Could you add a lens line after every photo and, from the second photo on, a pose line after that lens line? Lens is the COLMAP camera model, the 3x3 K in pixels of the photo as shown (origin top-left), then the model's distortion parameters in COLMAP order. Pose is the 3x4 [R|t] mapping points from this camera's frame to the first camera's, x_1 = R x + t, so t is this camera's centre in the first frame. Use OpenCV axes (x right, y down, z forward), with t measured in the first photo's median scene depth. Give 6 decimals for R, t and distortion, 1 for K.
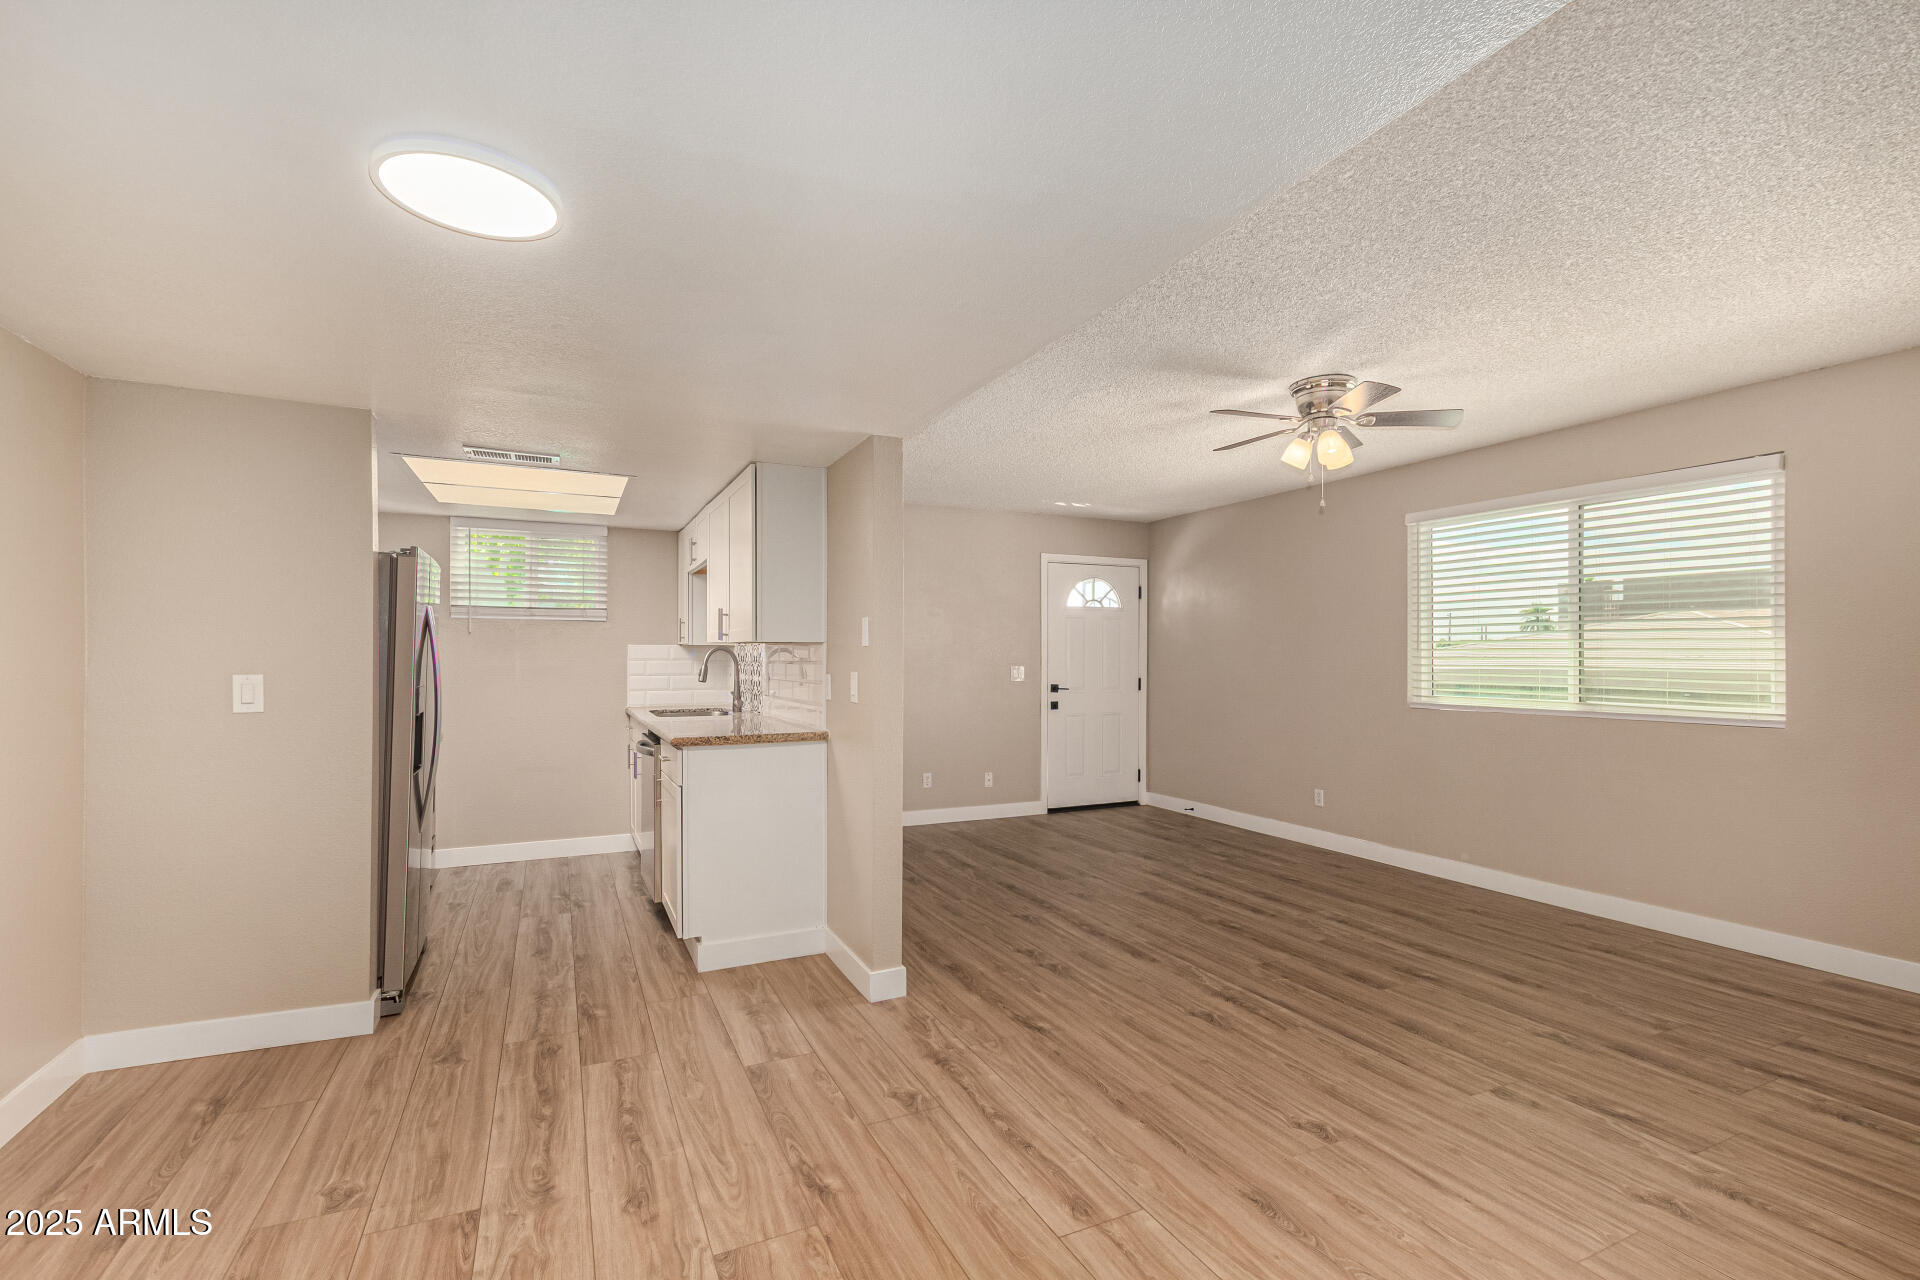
lens RADIAL K [[875.3, 0, 977.1], [0, 875.3, 653.6], [0, 0, 1]] dist [0.013007, -0.005974]
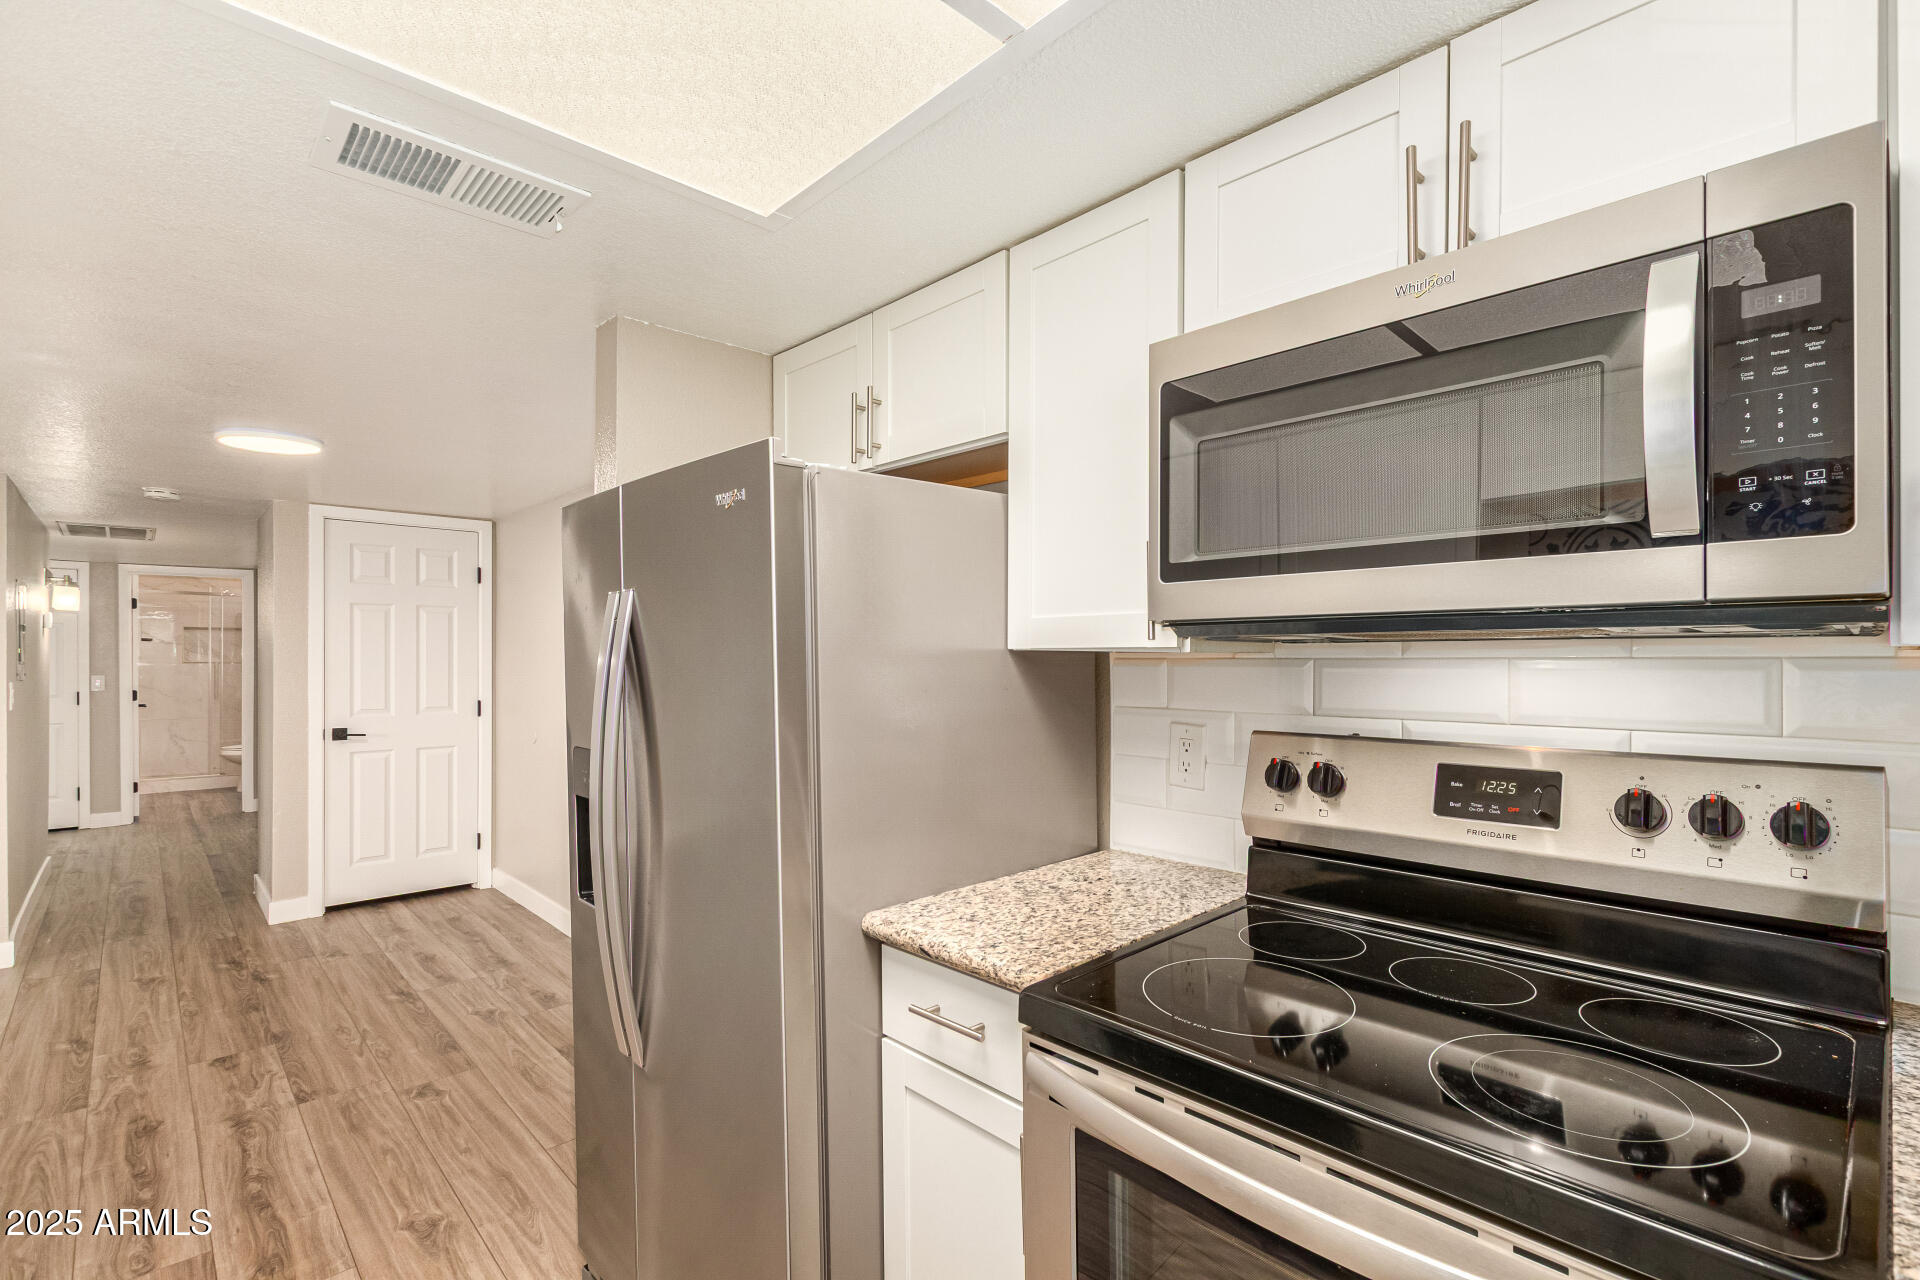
lens RADIAL K [[875.3, 0, 983.5], [0, 875.3, 657.0], [0, 0, 1]] dist [0.013007, -0.005974]
pose [[-0.950235, -0.002195, -0.311527, -0.628871], [-0.000530, 0.999985, -0.005427, -0.014867], [0.311534, -0.004992, -0.950222, 1.436650]]
